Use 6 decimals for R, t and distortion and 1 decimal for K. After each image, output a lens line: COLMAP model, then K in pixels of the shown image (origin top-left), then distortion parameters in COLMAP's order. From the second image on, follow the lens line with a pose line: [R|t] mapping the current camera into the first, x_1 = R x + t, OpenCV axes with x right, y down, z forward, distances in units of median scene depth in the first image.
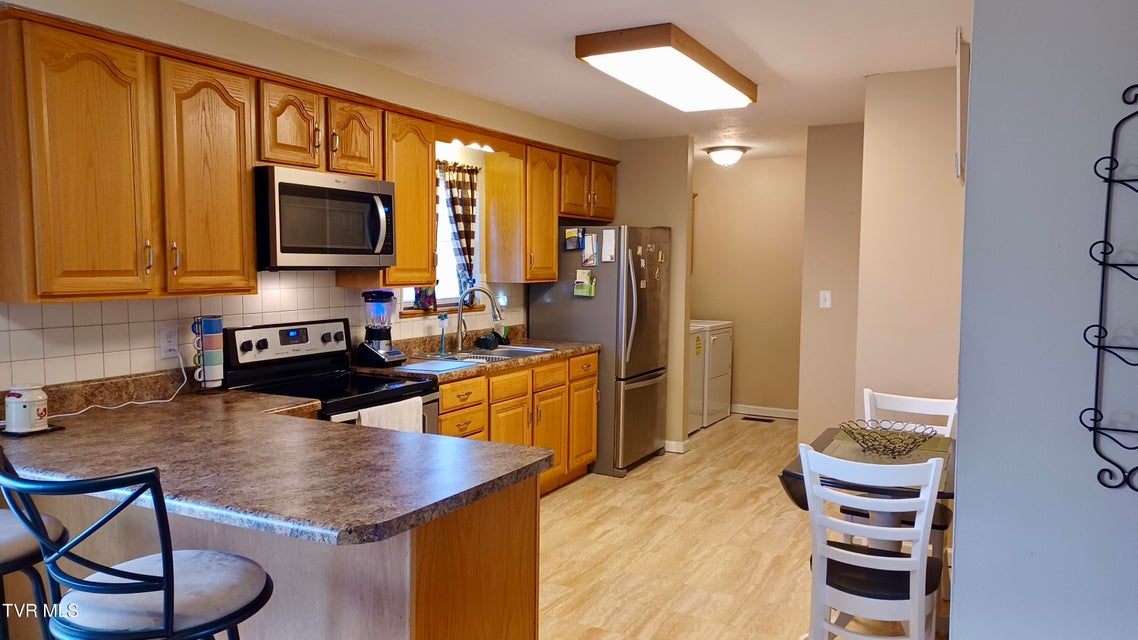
lens RADIAL K [[822.8, 0, 573.3], [0, 822.8, 328.9], [0, 0, 1]] dist [0.066150, -0.055295]
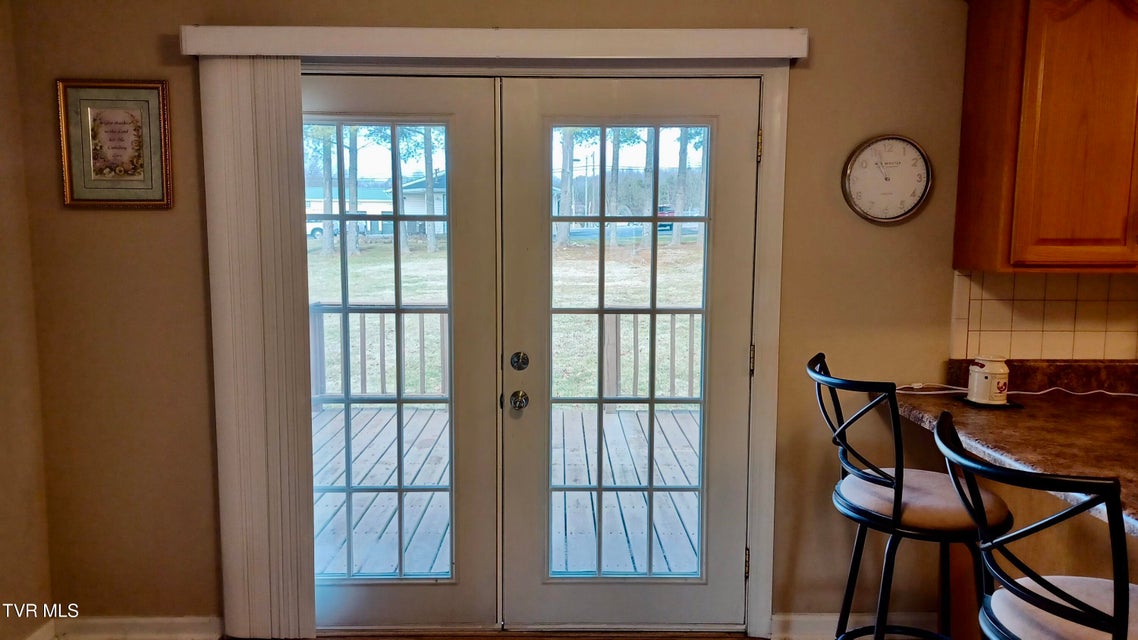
lens RADIAL K [[822.8, 0, 566.6], [0, 822.8, 322.7], [0, 0, 1]] dist [0.066150, -0.055295]
pose [[0.477789, 0.090615, -0.873789, -0.029536], [-0.075659, 0.995215, 0.061837, 0.003913], [0.875210, 0.036565, 0.482359, 0.067676]]
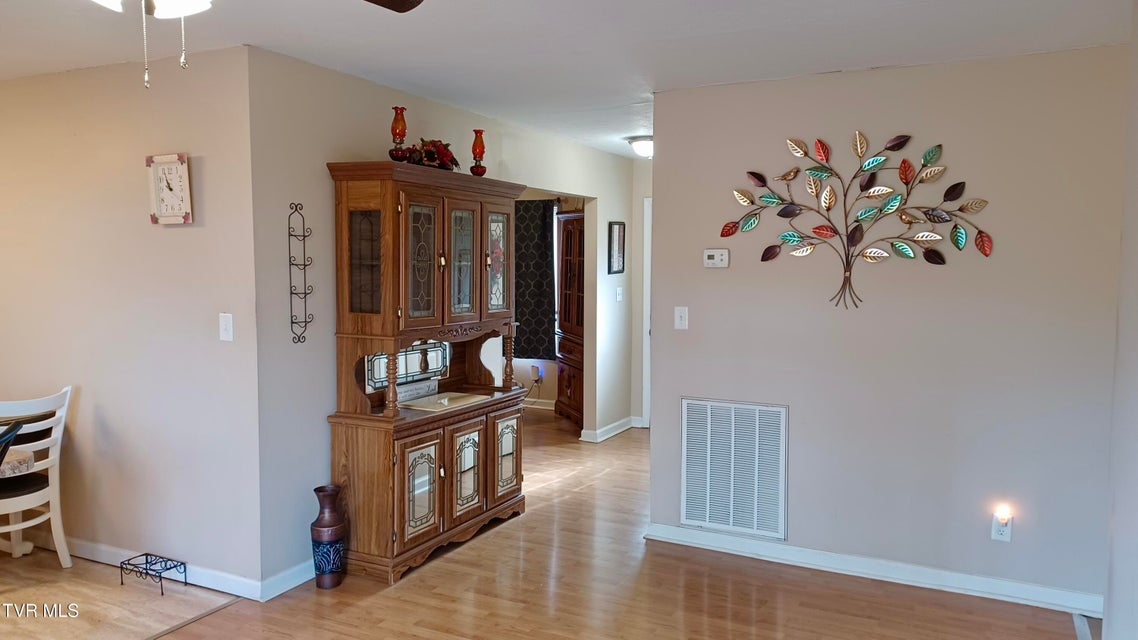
lens RADIAL K [[822.8, 0, 575.8], [0, 822.8, 322.9], [0, 0, 1]] dist [0.066150, -0.055295]
pose [[-0.017284, -0.089547, 0.995833, -0.728103], [0.082131, 0.992488, 0.090672, -0.018543], [-0.996472, 0.083355, -0.009799, 0.034753]]
